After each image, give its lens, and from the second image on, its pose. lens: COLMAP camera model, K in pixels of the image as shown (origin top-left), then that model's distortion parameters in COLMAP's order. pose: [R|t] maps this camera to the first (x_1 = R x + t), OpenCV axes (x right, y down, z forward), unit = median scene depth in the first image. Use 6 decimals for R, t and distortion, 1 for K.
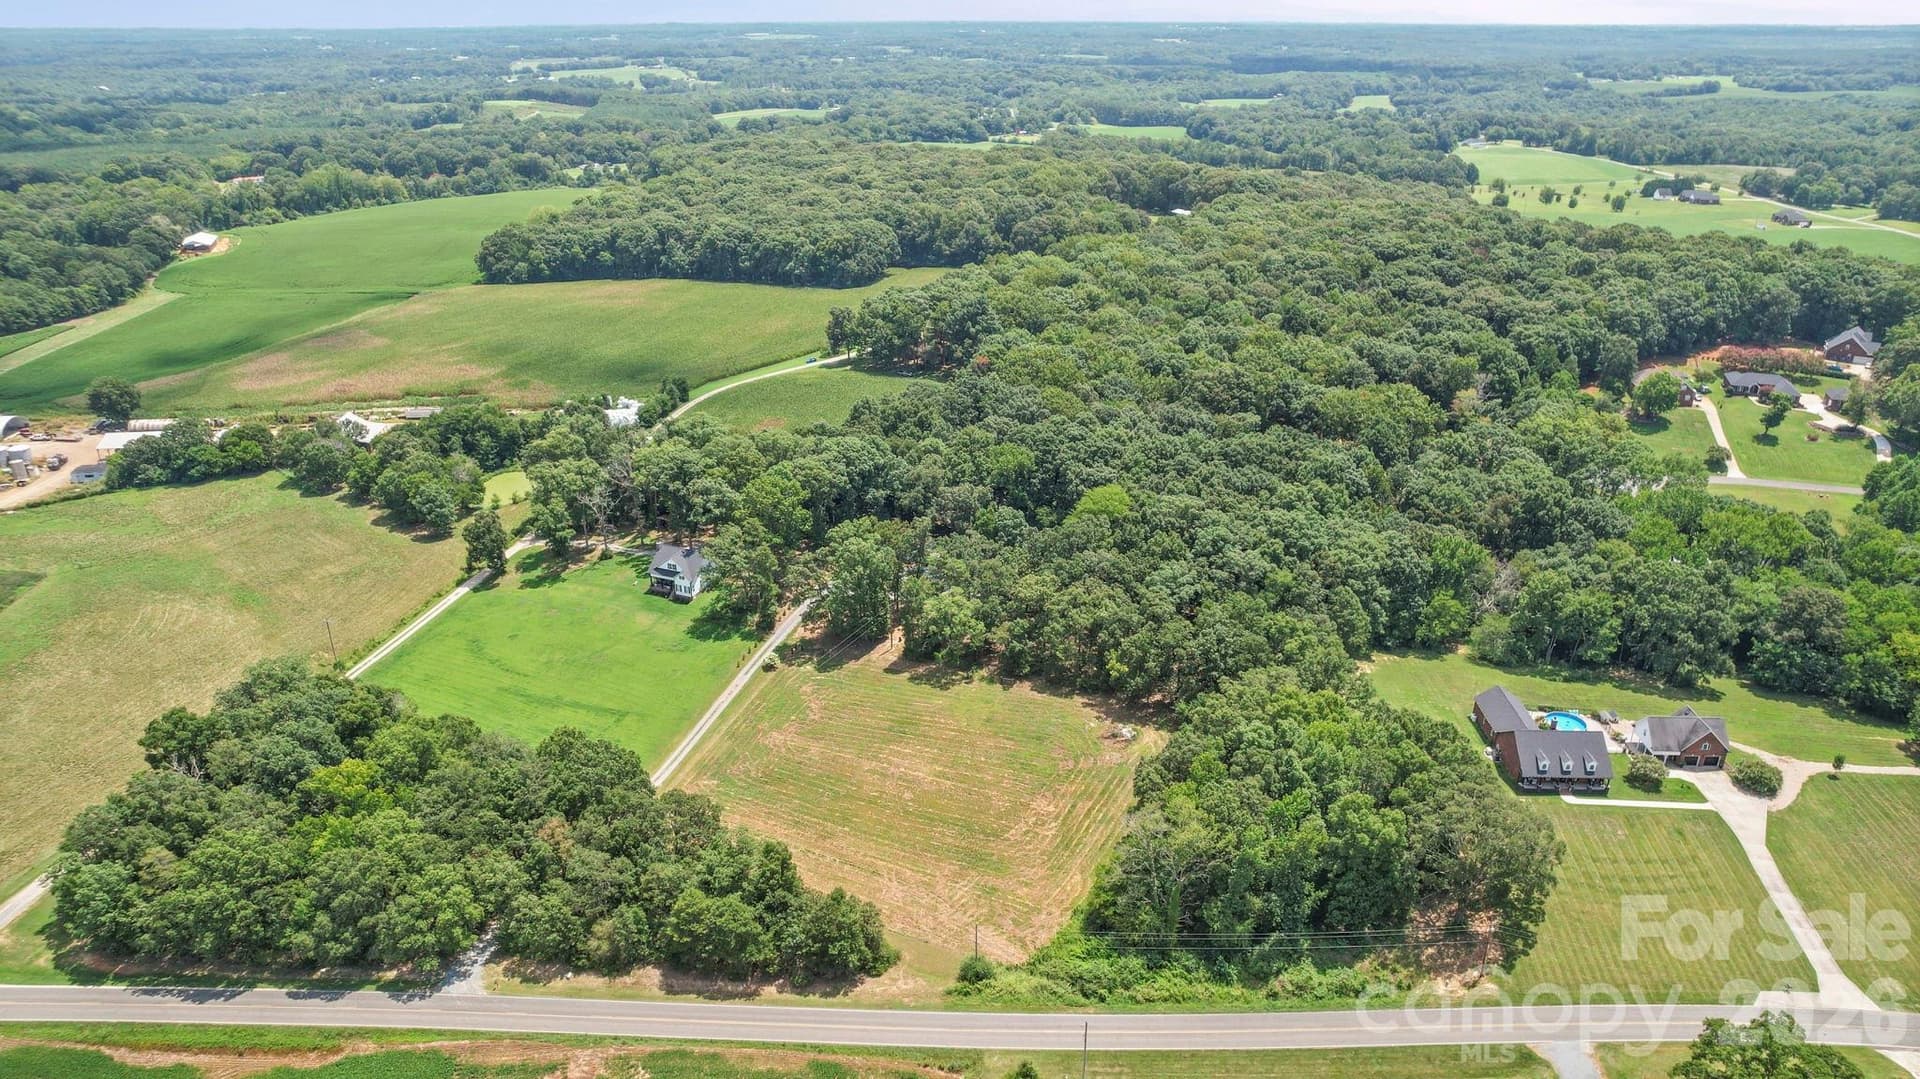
lens RADIAL K [[1255.7, 0, 960.0], [0, 1255.7, 539.5], [0, 0, 1]] dist [-0.075123, 0.074555]
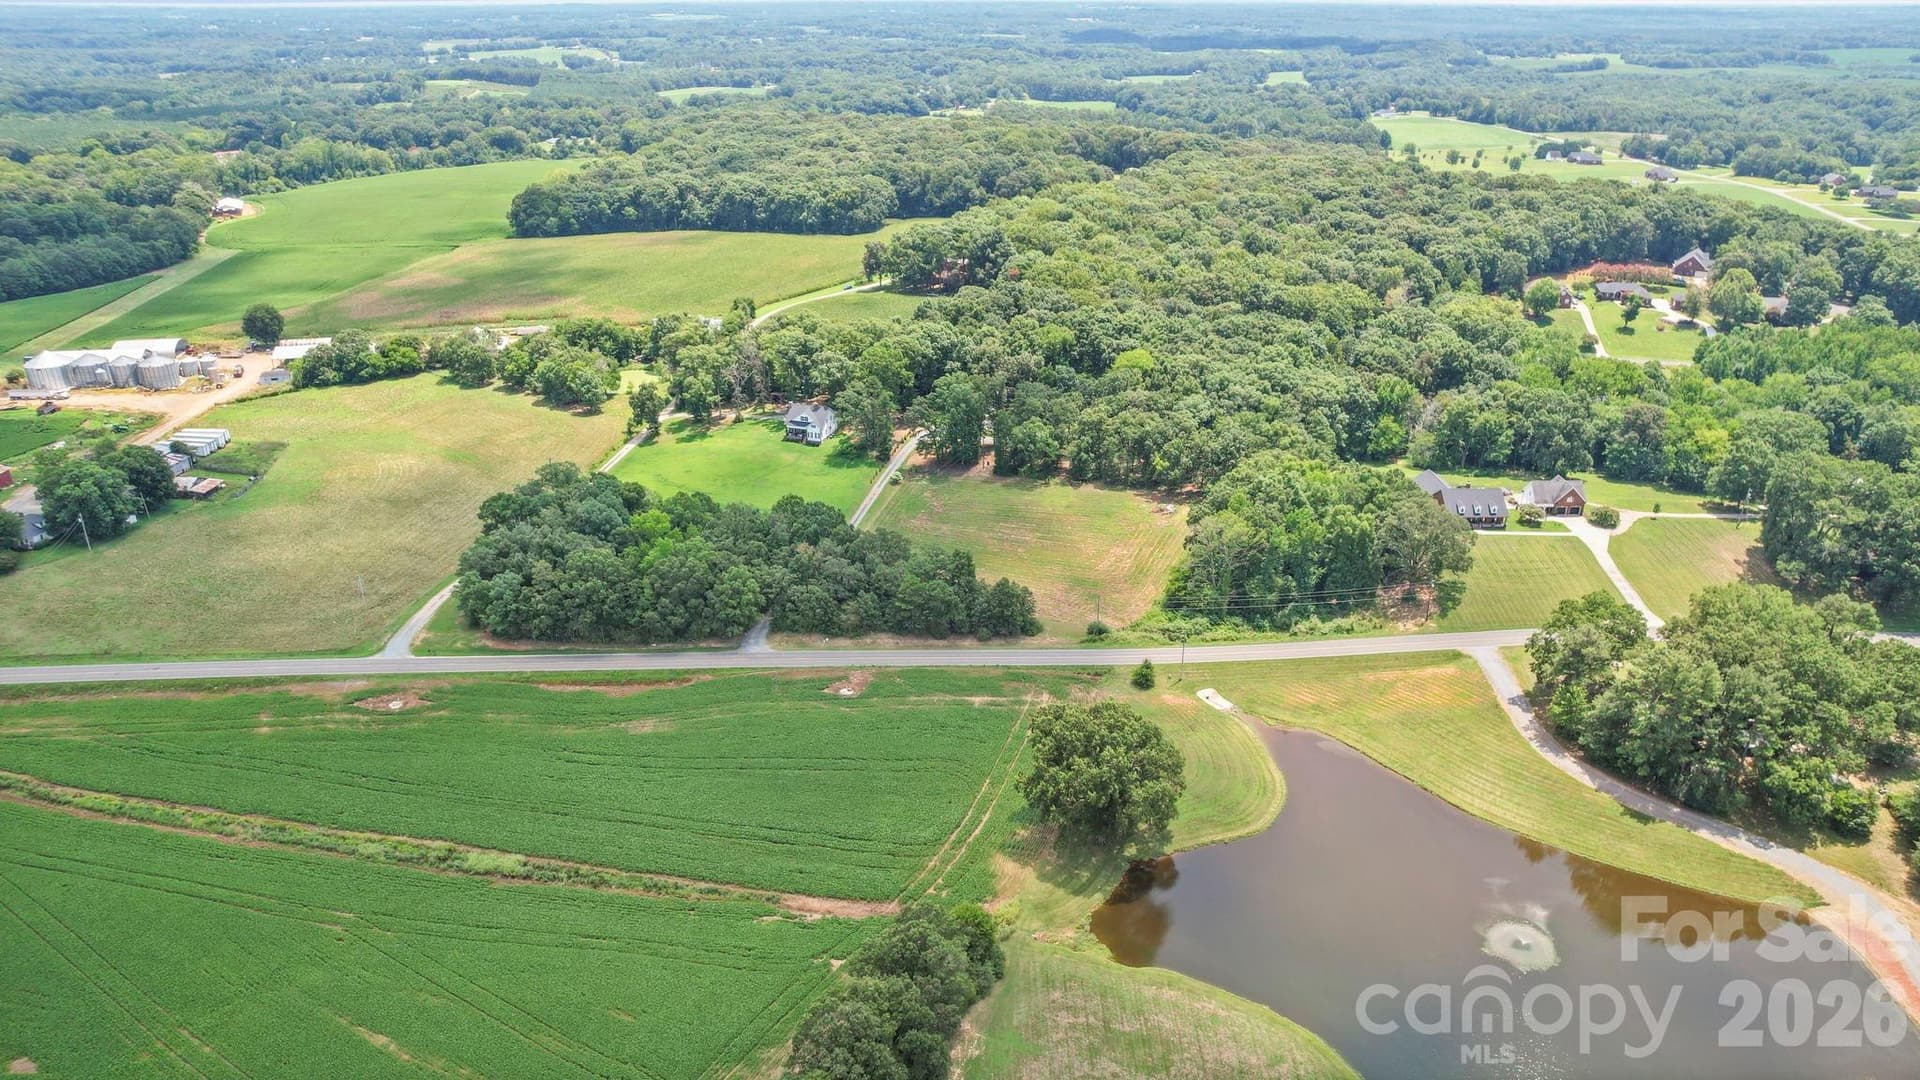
lens RADIAL K [[1274.1, 0, 960.0], [0, 1274.1, 540.0], [0, 0, 1]] dist [-0.065750, 0.053268]
pose [[0.997529, -0.026893, 0.064906, -0.128848], [0.026337, 0.999609, 0.009405, 0.113594], [-0.065134, -0.007672, 0.997847, -0.266305]]
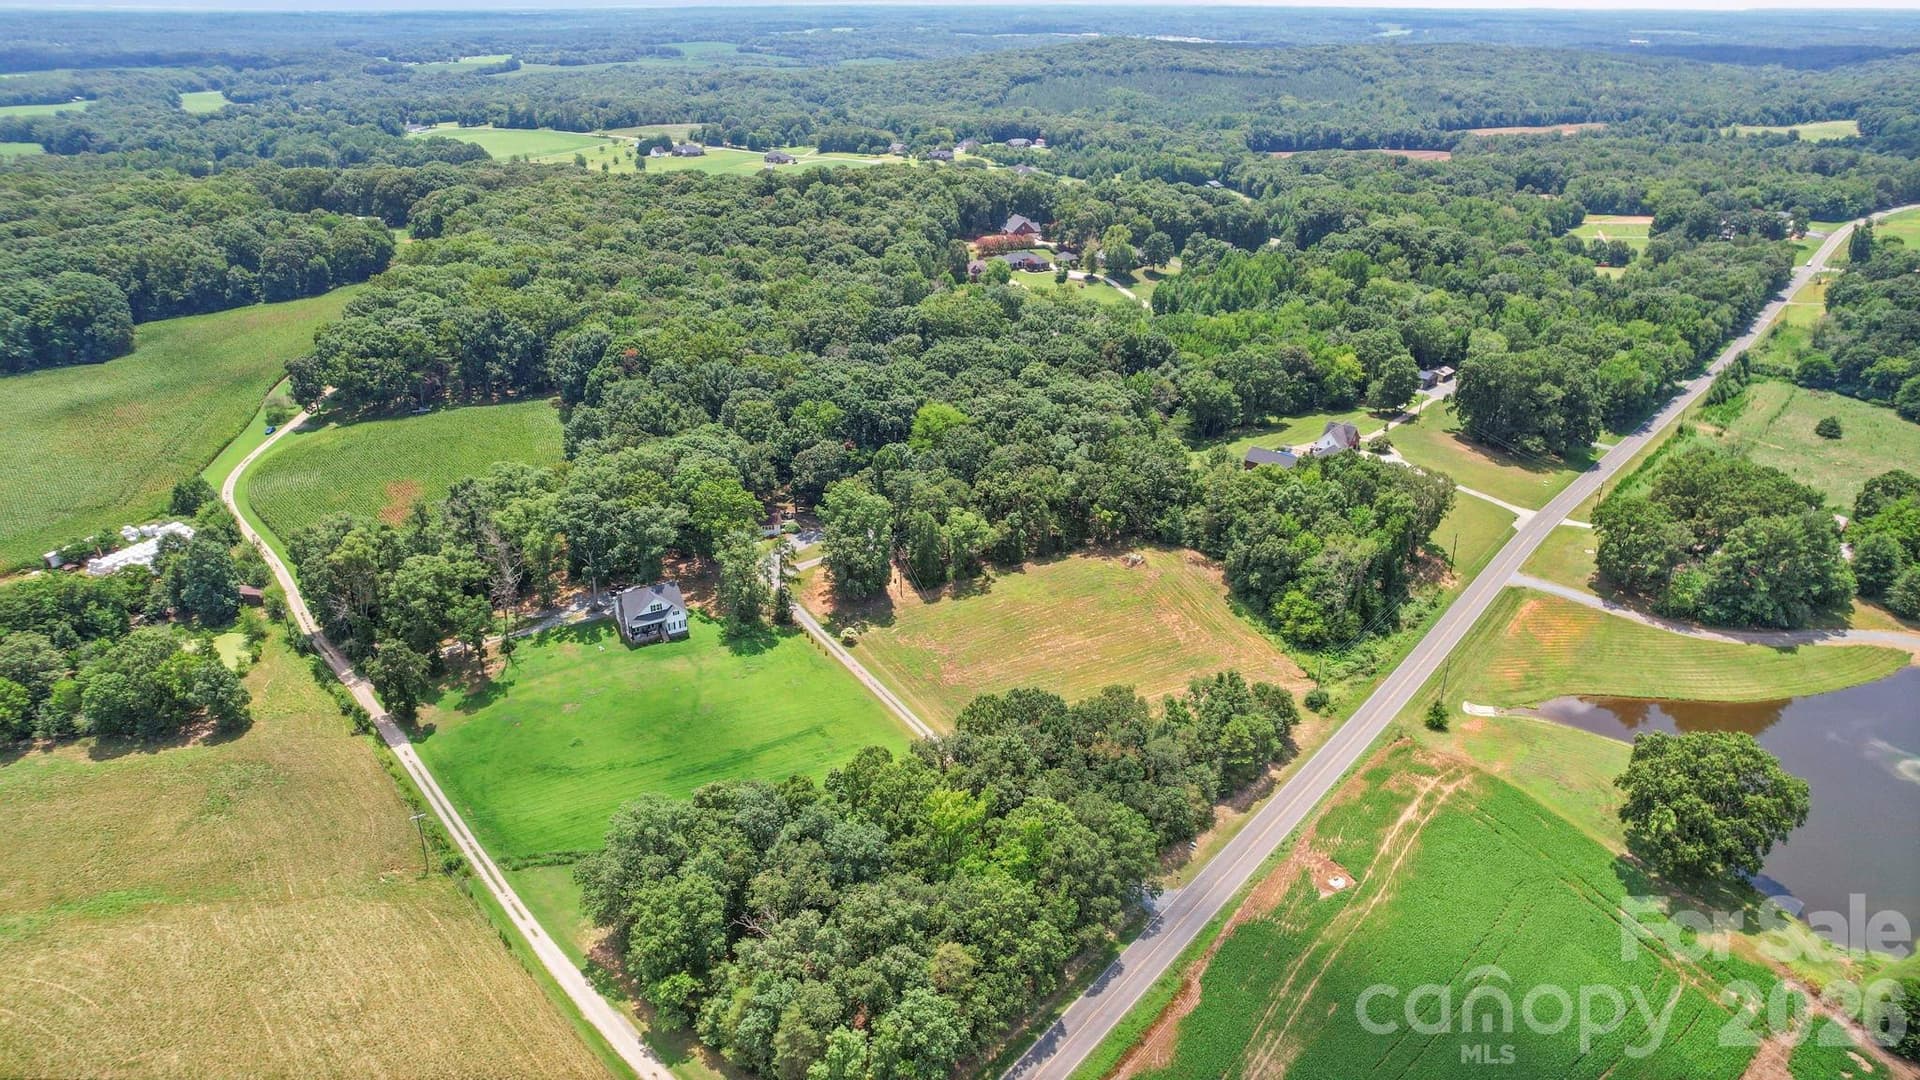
lens RADIAL K [[1255.7, 0, 960.0], [0, 1255.7, 540.0], [0, 0, 1]] dist [-0.075123, 0.074555]
pose [[0.603951, -0.318887, 0.730448, -0.606428], [0.311853, 0.937953, 0.151630, -0.075838], [-0.733479, 0.136215, 0.665923, 0.185203]]
